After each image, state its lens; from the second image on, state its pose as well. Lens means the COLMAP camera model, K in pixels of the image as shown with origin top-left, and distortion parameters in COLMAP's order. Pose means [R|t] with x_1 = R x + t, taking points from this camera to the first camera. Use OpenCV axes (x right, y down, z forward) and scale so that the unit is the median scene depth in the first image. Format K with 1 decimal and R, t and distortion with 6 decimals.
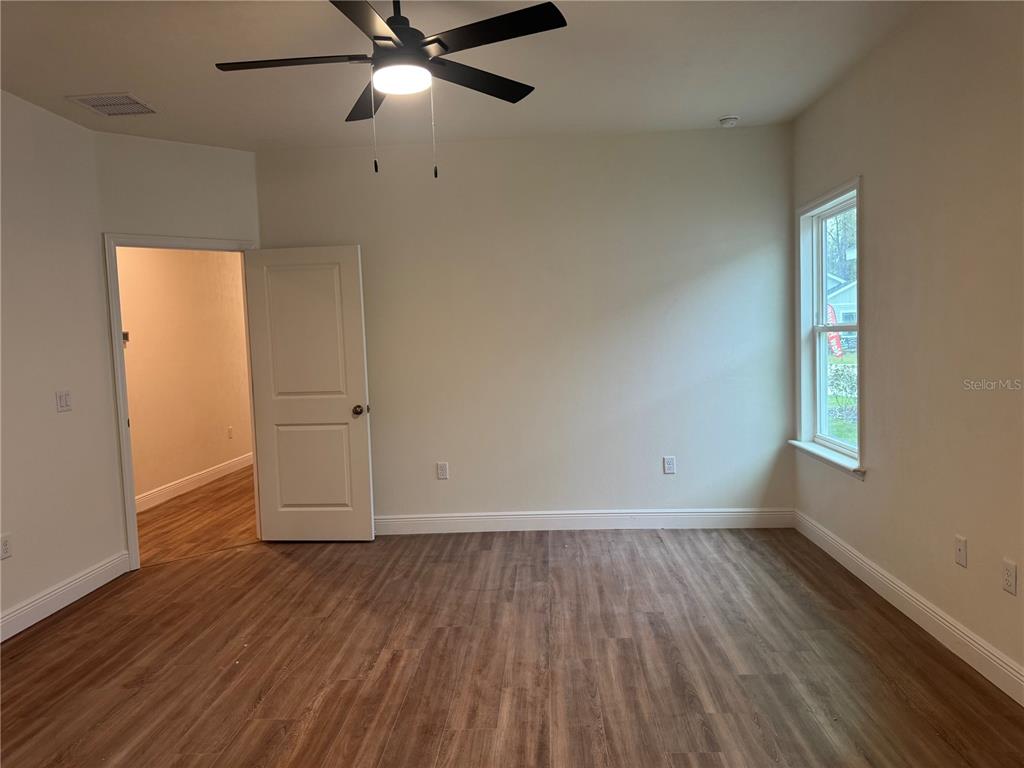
lens RADIAL K [[718.4, 0, 509.5], [0, 718.4, 384.2], [0, 0, 1]] dist [0.085591, -0.106168]
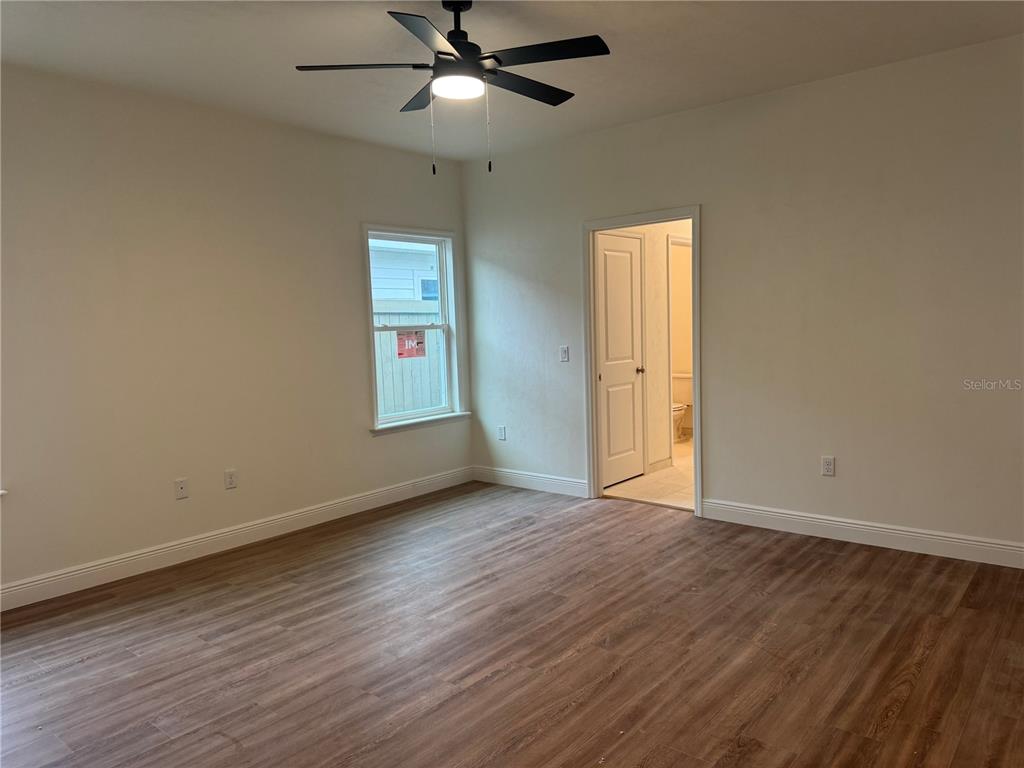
lens RADIAL K [[718.4, 0, 509.5], [0, 718.4, 384.2], [0, 0, 1]] dist [0.085591, -0.106168]
pose [[-0.796201, 0.013170, 0.604888, -0.764040], [0.102213, 0.988321, 0.113022, -0.073783], [-0.596335, 0.151816, -0.788249, 1.658761]]
